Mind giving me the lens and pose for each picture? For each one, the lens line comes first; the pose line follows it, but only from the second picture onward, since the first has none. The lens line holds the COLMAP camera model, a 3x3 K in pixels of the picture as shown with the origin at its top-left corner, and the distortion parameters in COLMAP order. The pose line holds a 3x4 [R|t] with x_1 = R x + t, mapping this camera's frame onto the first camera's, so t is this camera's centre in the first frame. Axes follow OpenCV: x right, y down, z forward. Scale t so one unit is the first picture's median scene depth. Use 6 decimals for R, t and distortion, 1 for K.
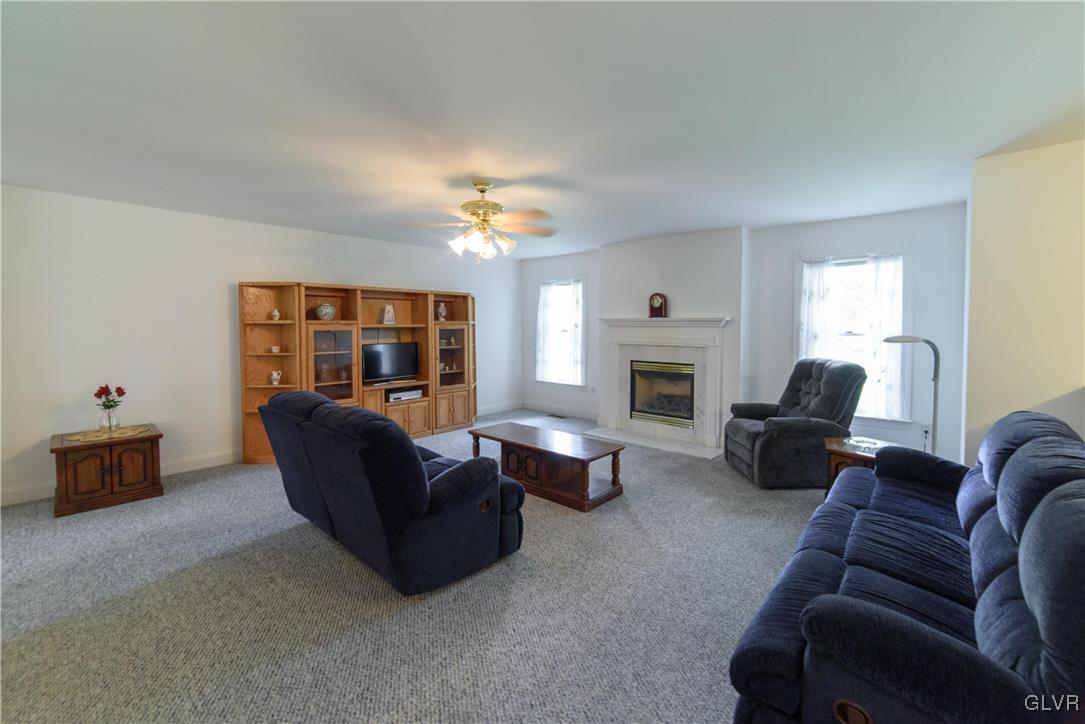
lens RADIAL K [[420.4, 0, 571.0], [0, 420.4, 337.9], [0, 0, 1]] dist [-0.007987, 0.001980]
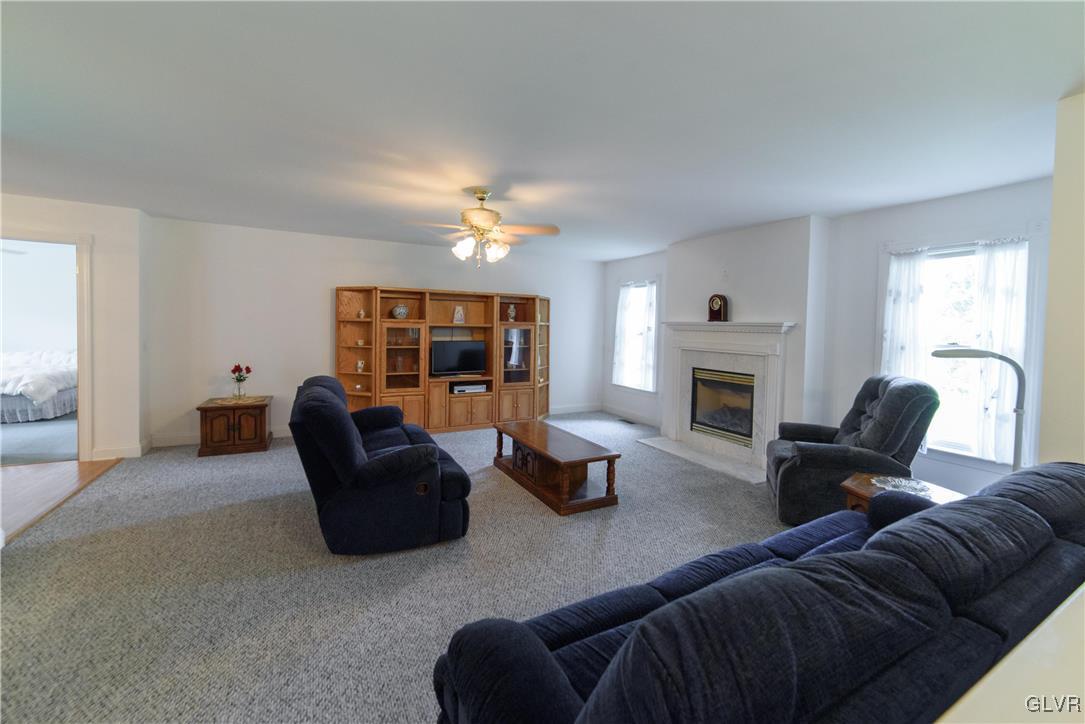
lens RADIAL K [[420.4, 0, 545.7], [0, 420.4, 337.6], [0, 0, 1]] dist [-0.007987, 0.001980]
pose [[0.945985, 0.028101, -0.322990, 0.215071], [-0.030425, 0.999535, -0.002146, -0.000414], [0.322779, 0.011857, 0.946400, 0.032912]]
